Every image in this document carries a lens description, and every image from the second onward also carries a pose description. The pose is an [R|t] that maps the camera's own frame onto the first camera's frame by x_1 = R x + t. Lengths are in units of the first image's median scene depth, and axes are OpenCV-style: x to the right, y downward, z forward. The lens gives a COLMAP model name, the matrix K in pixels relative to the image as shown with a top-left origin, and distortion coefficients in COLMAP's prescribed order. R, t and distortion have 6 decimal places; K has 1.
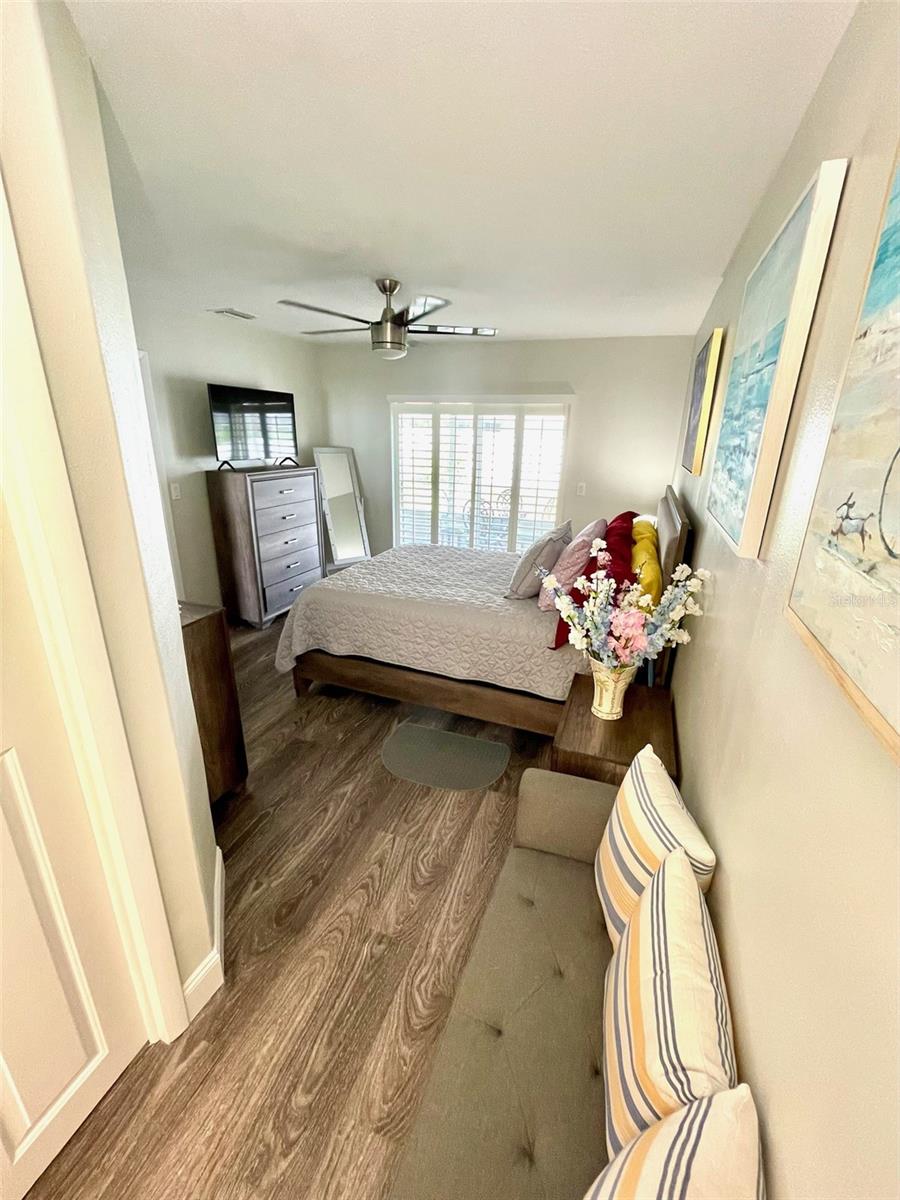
lens RADIAL K [[489.5, 0, 448.7], [0, 489.5, 598.0], [0, 0, 1]] dist [-0.003433, 0.001683]
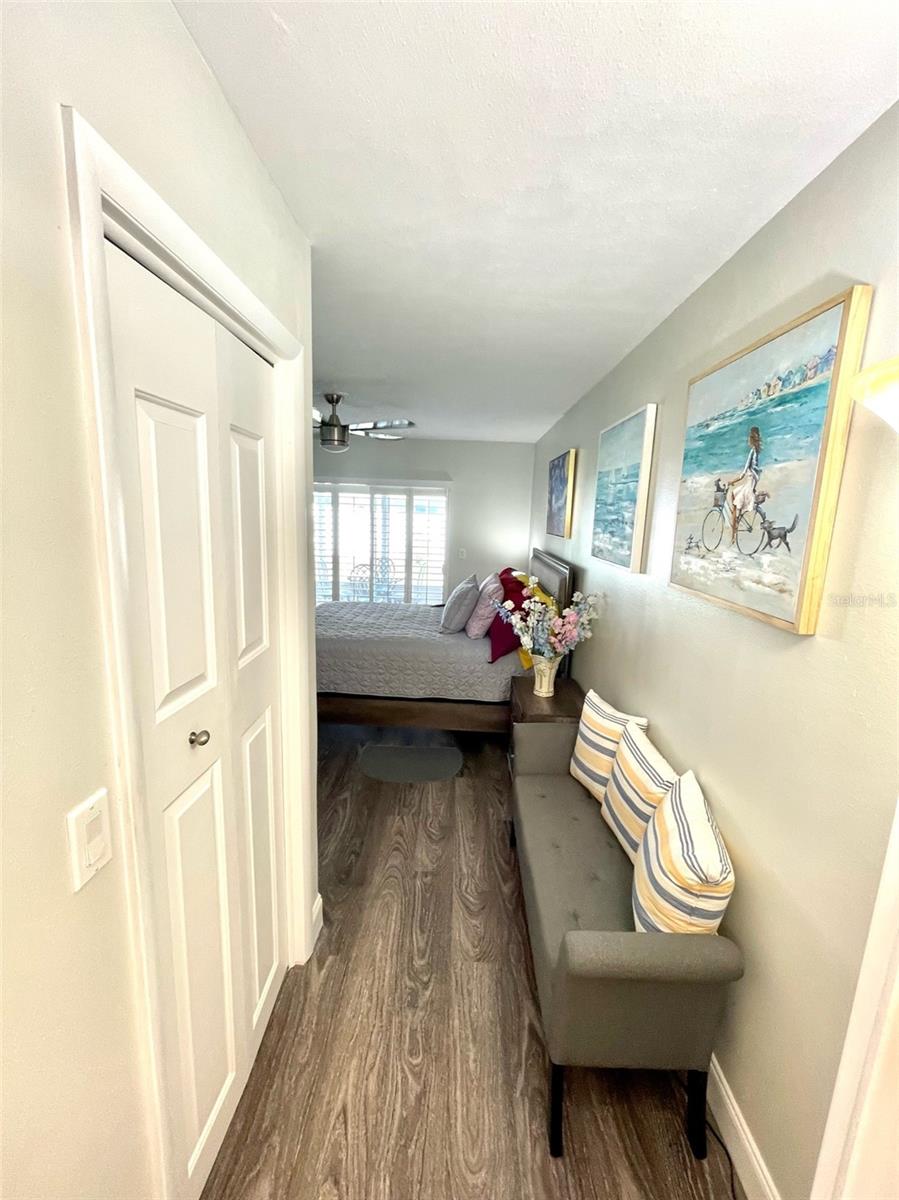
lens RADIAL K [[489.5, 0, 448.5], [0, 489.5, 600.8], [0, 0, 1]] dist [-0.003433, 0.001683]
pose [[0.943798, -0.048309, 0.326972, -0.452366], [0.093057, 0.988081, -0.122621, 0.119484], [-0.317151, 0.146156, 0.937045, -0.362701]]
